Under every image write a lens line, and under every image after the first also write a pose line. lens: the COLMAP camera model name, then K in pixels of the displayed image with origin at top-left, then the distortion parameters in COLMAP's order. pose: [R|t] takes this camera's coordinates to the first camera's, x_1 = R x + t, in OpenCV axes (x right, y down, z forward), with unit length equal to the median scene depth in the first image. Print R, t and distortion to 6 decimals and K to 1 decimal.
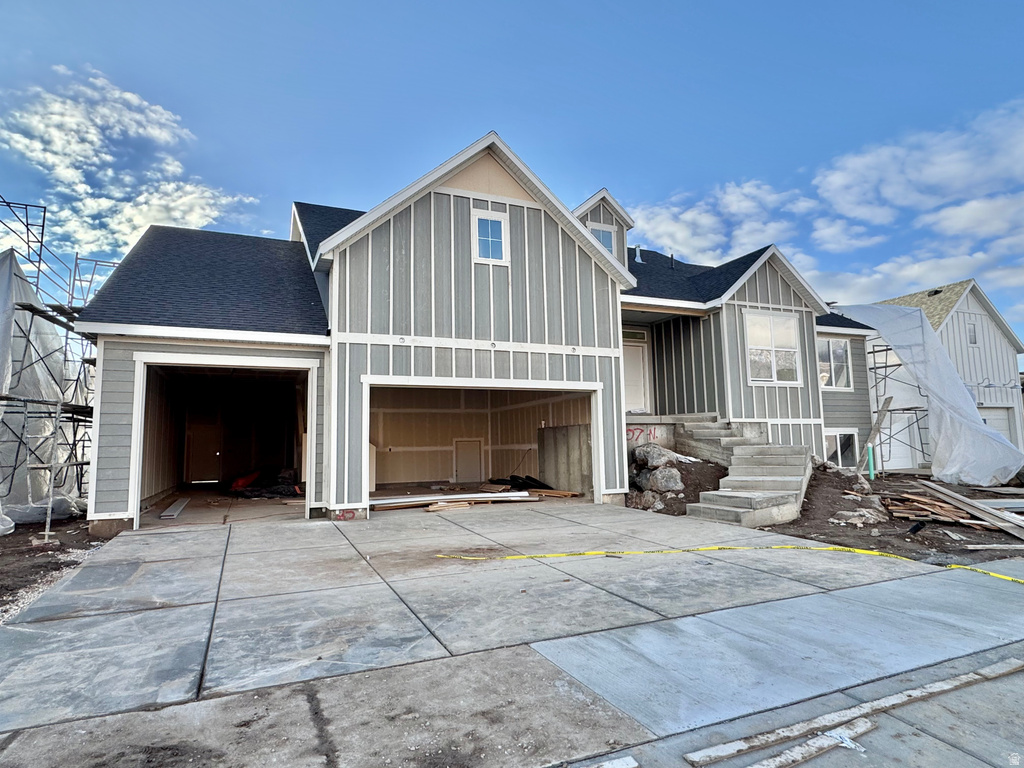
lens RADIAL K [[584.9, 0, 514.4], [0, 584.9, 381.0], [0, 0, 1]] dist [-0.006104, 0.000568]
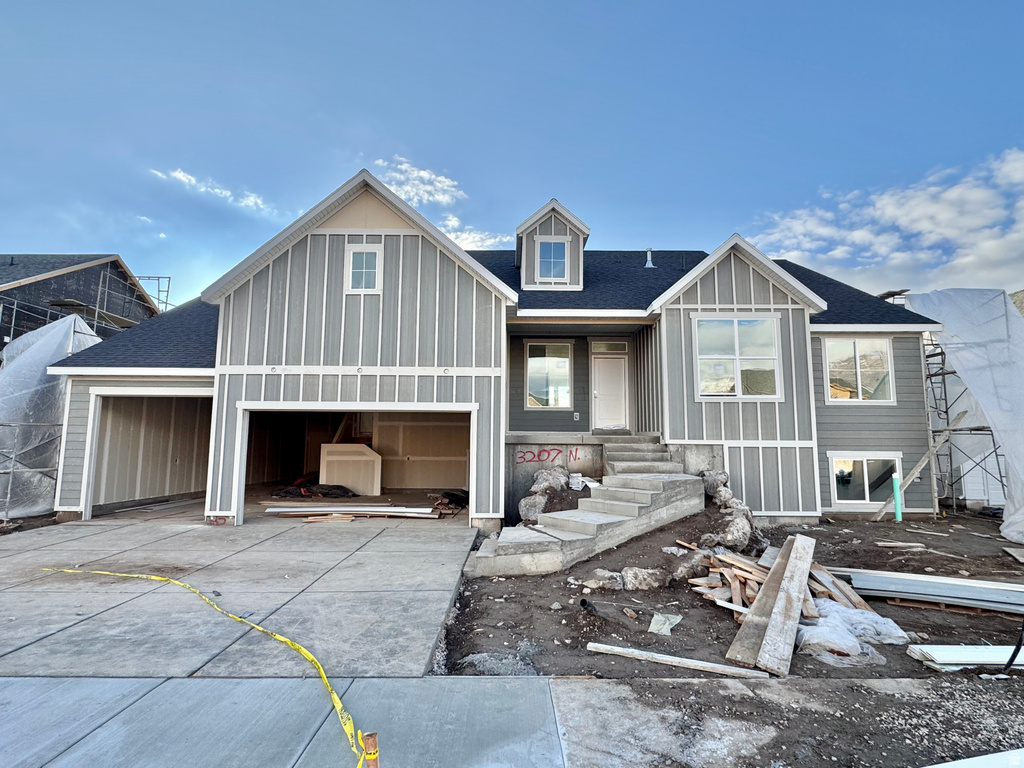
lens RADIAL K [[530.0, 0, 508.9], [0, 530.0, 383.6], [0, 0, 1]] dist [-0.002343, -0.000709]
pose [[0.916975, -0.021781, -0.398349, 0.564703], [0.020319, 0.999762, -0.007893, -0.022488], [0.398427, -0.000857, 0.917200, 0.211843]]
